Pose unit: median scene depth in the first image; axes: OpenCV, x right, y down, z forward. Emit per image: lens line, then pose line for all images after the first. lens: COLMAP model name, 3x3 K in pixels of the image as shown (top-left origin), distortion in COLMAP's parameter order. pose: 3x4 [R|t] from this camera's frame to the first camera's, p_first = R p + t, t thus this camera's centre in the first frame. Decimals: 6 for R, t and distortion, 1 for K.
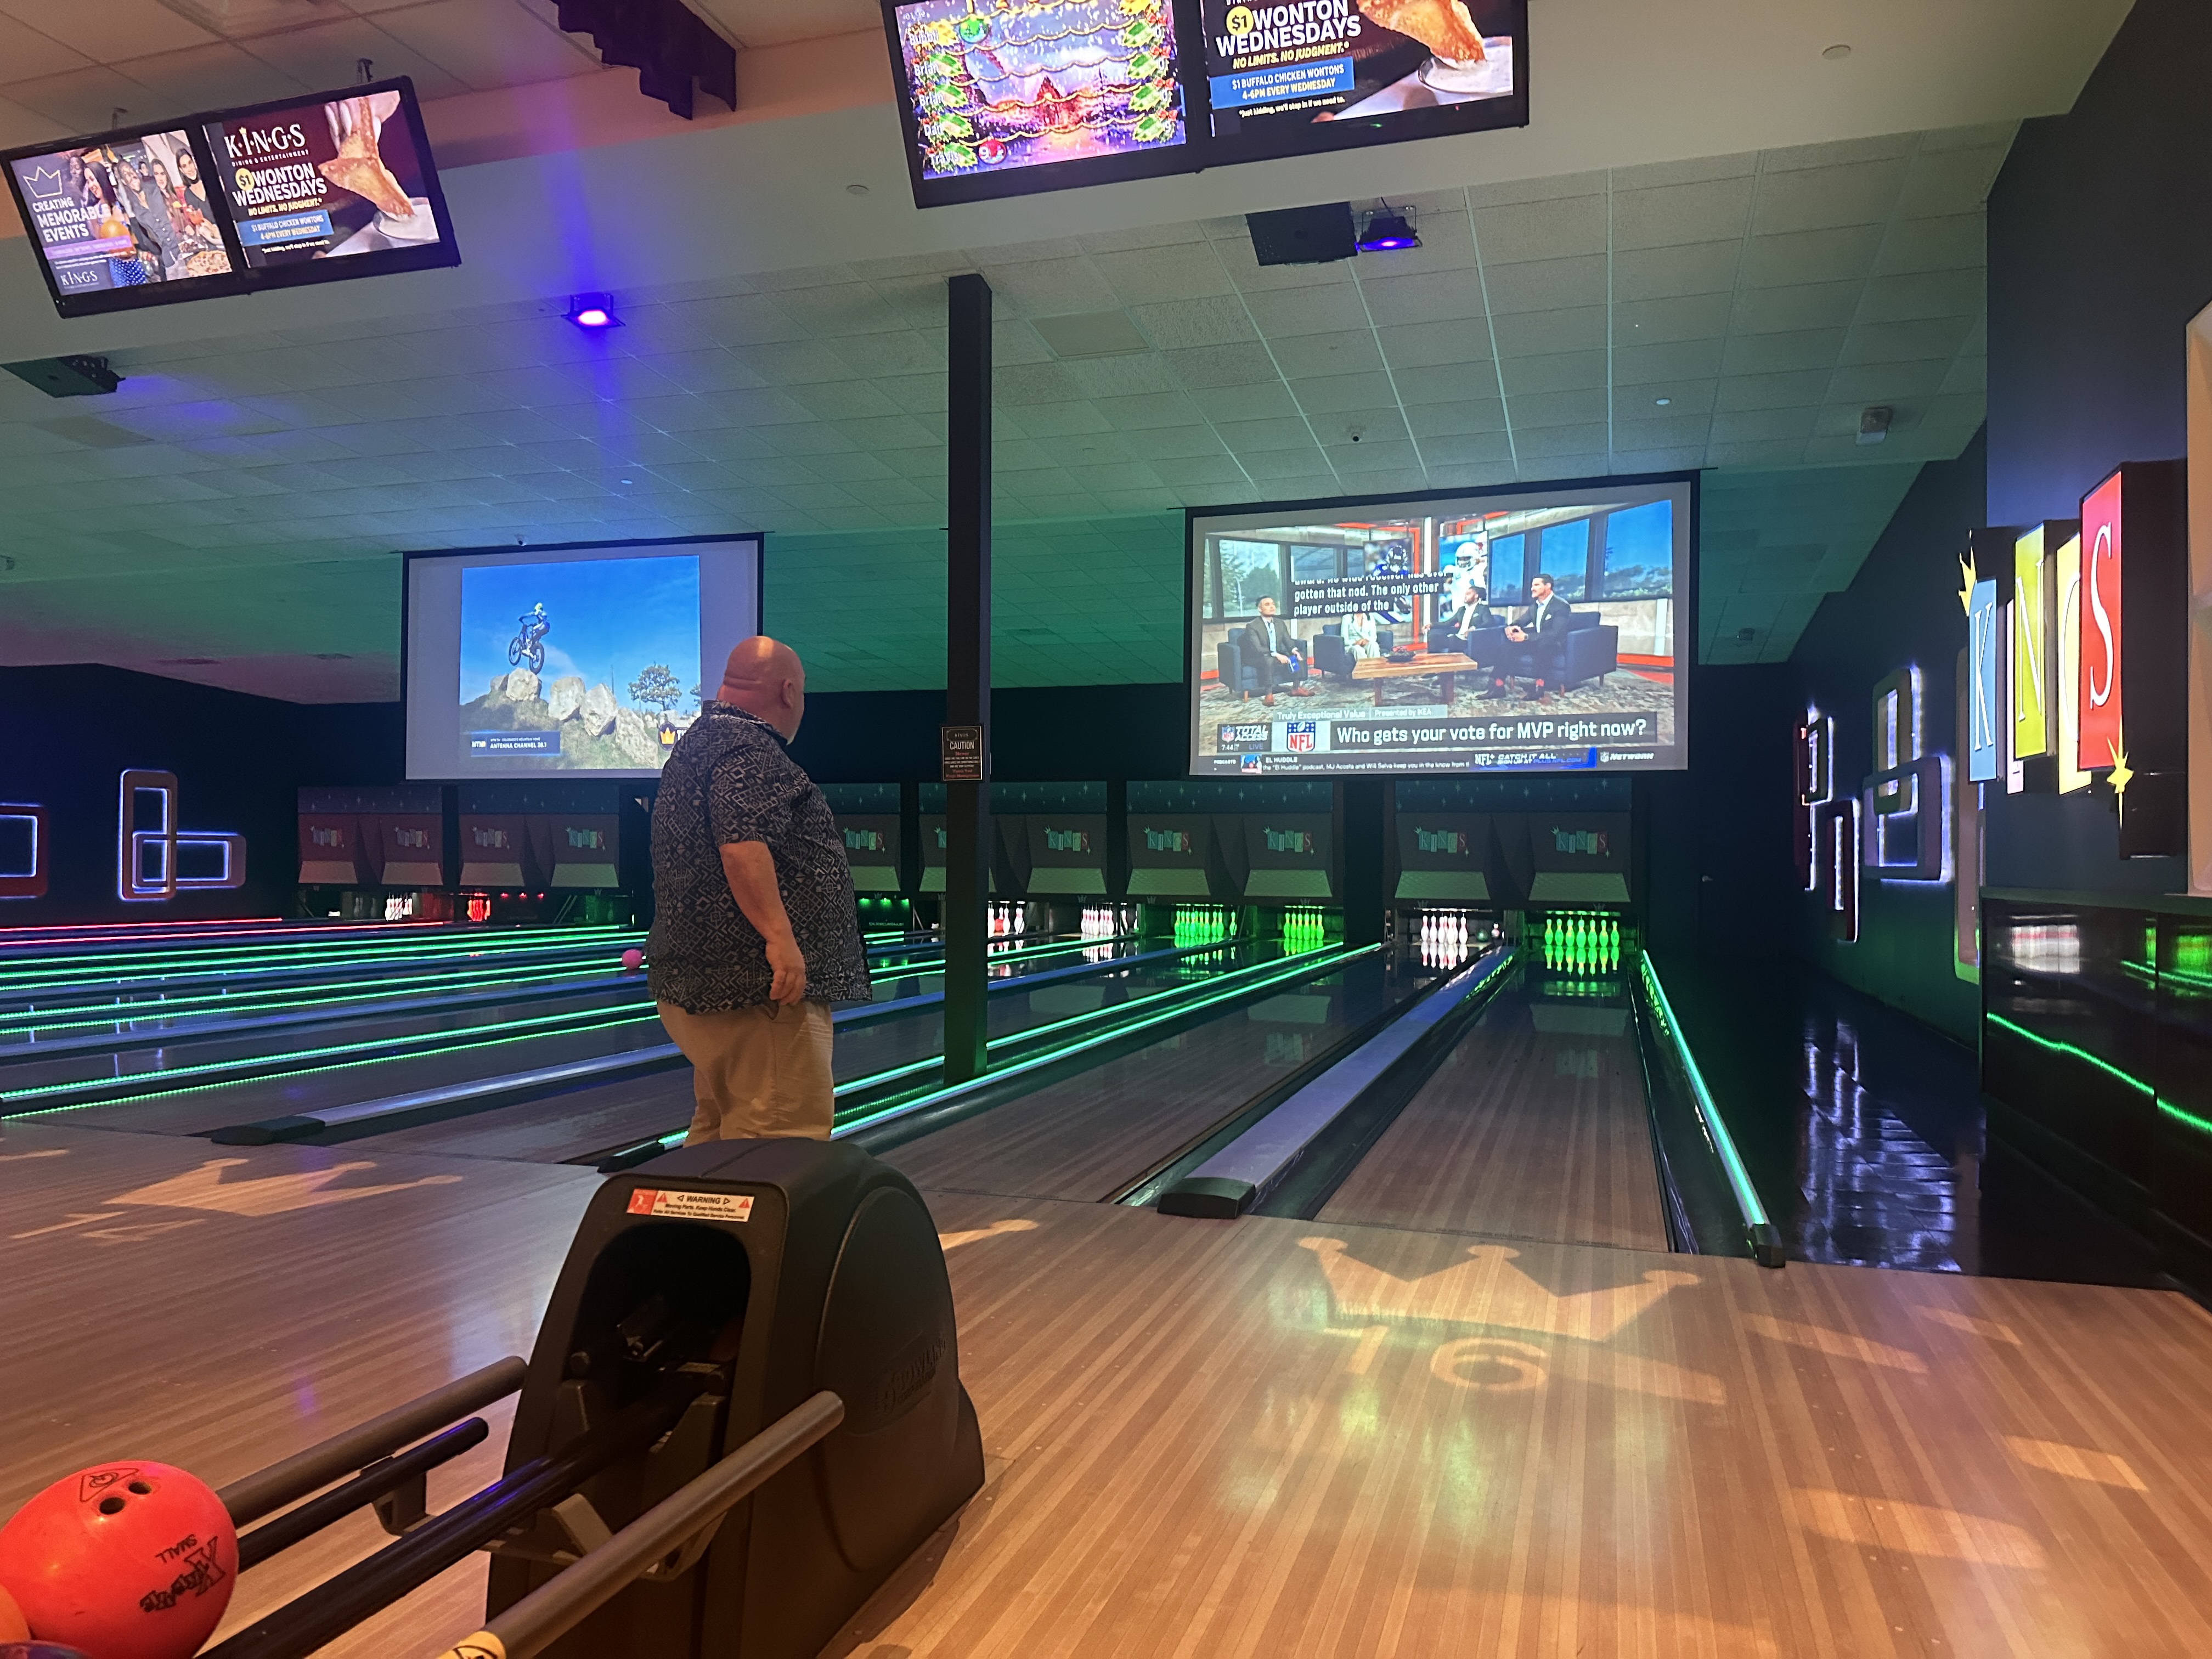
lens RADIAL K [[1586.7, 0, 1037.6], [0, 1586.7, 830.8], [0, 0, 1]] dist [-0.002595, -0.000130]
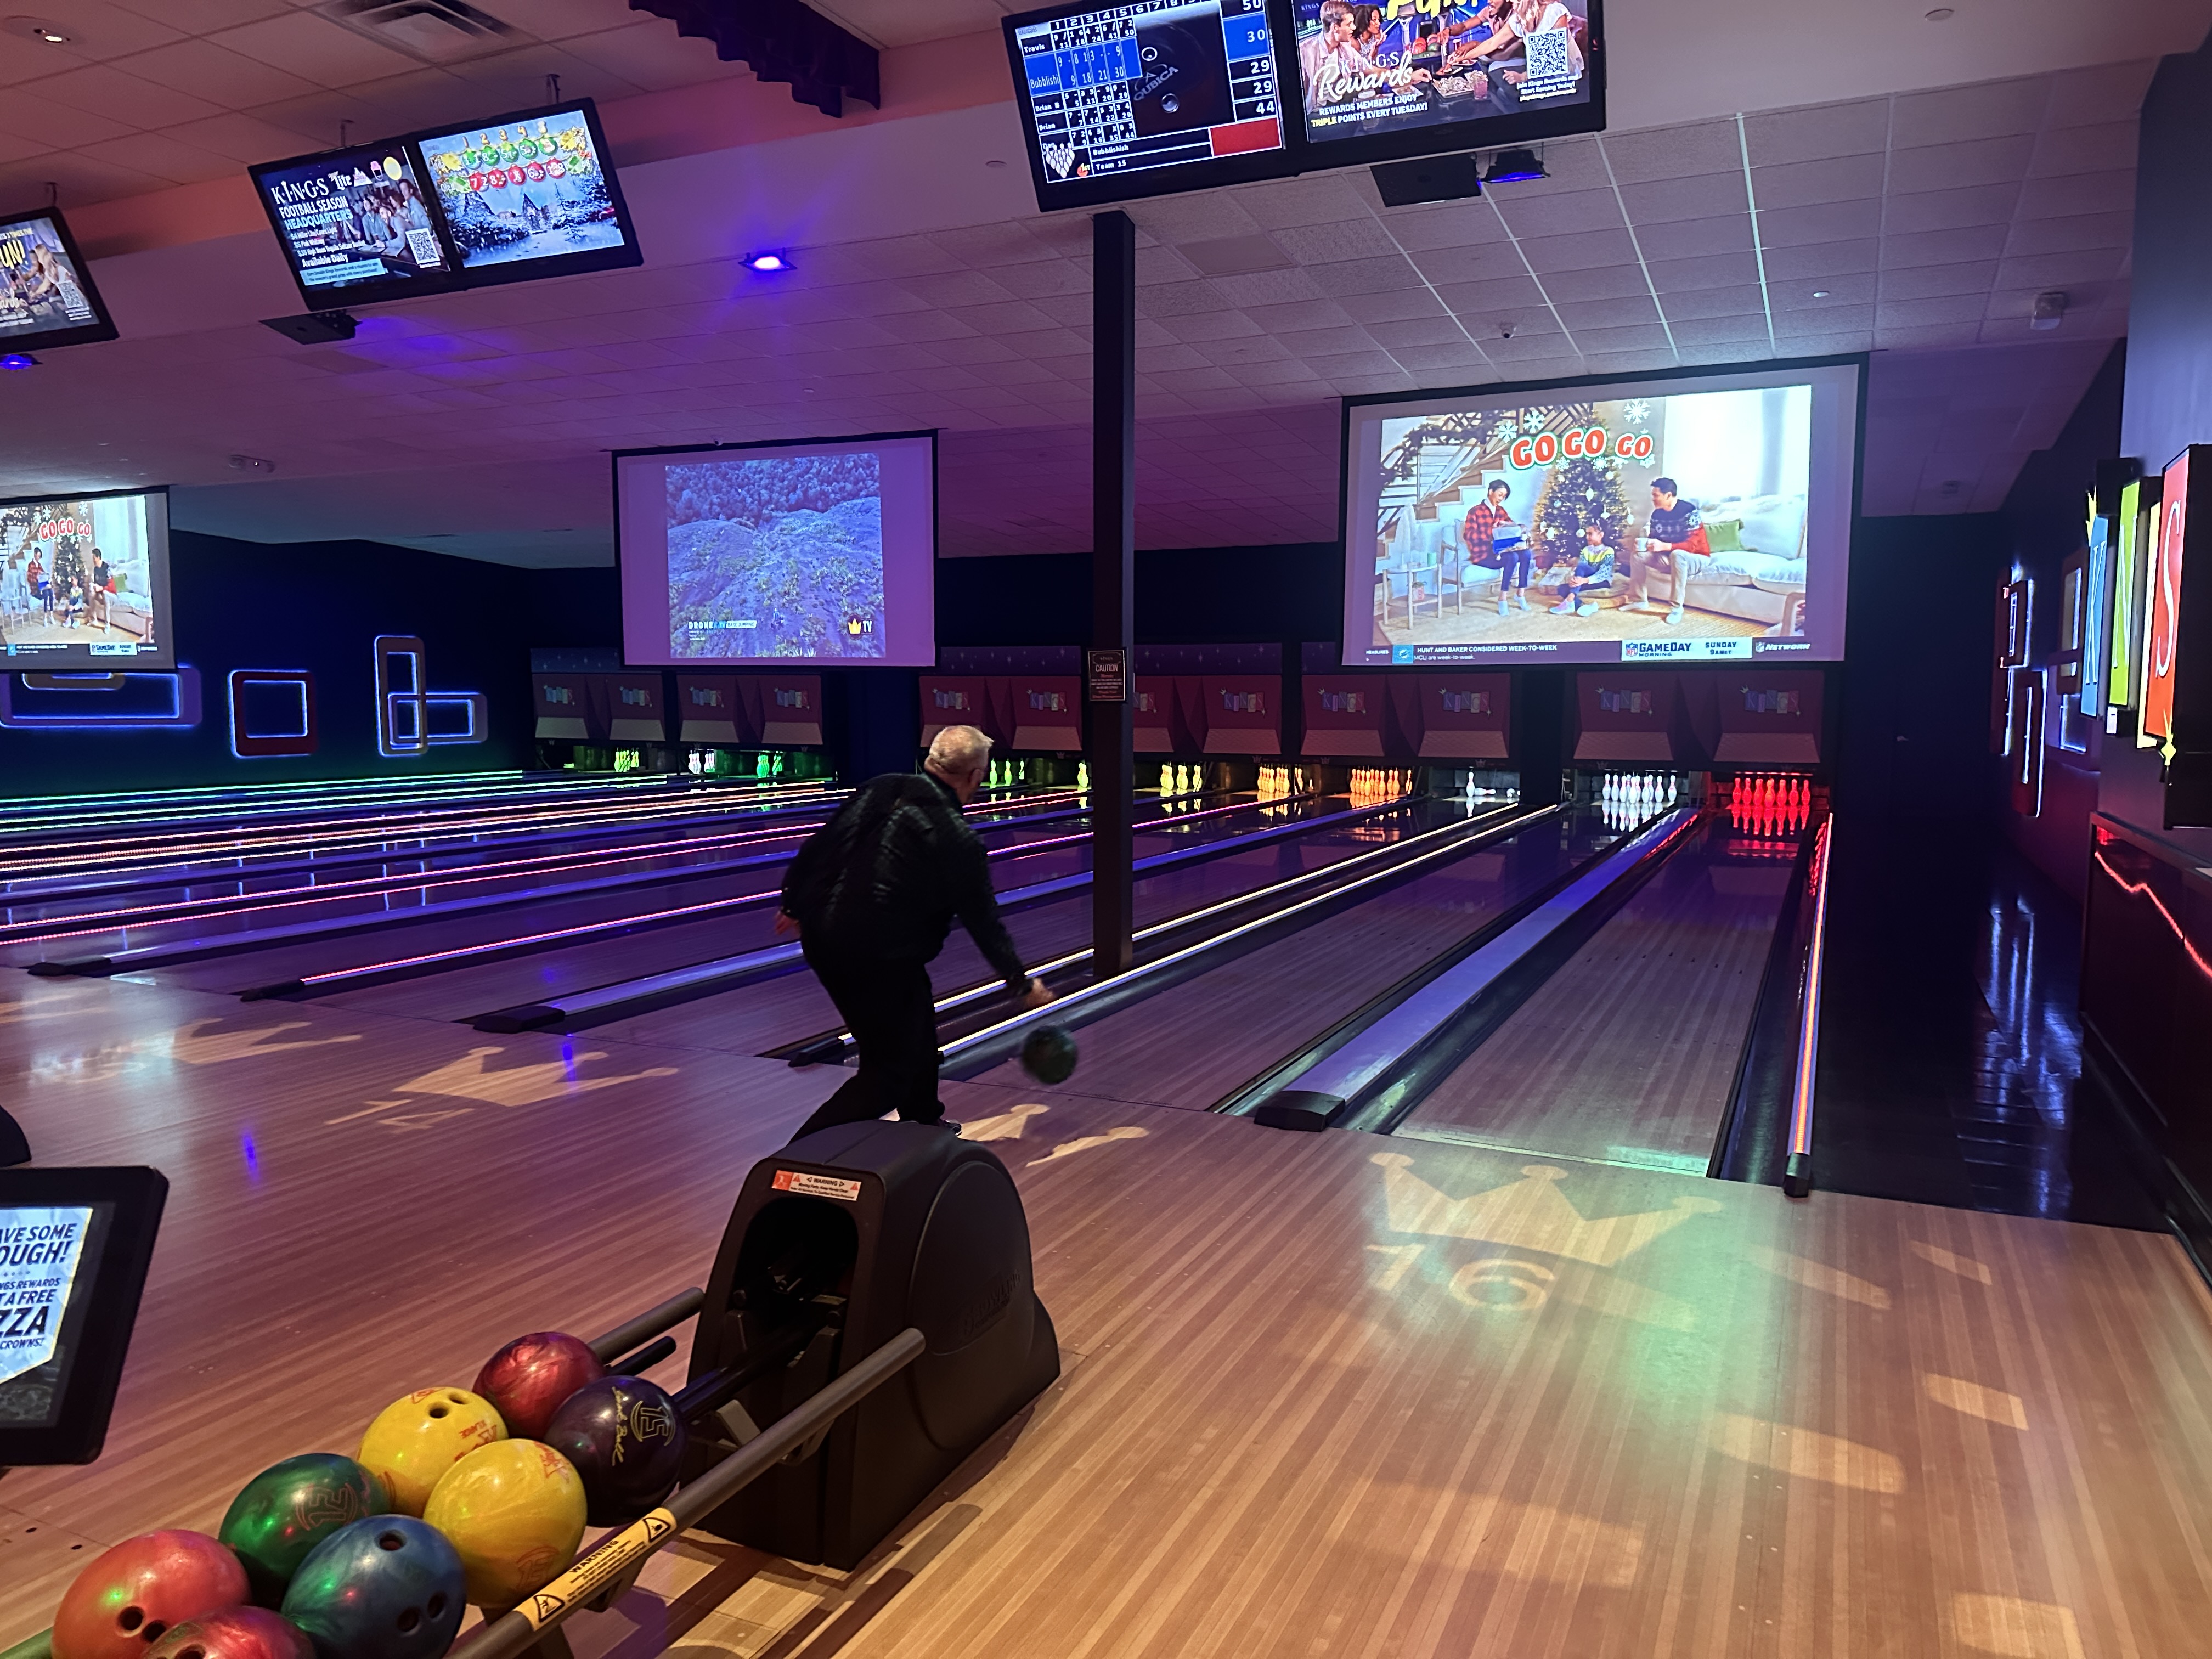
lens RADIAL K [[1562.9, 0, 1027.2], [0, 1562.9, 826.7], [0, 0, 1]] dist [0.050557, -0.075389]
pose [[0.991072, -0.002114, -0.133311, 0.061499], [0.016146, 0.994418, 0.104269, -0.091002], [0.132346, -0.105491, 0.985574, -0.117266]]
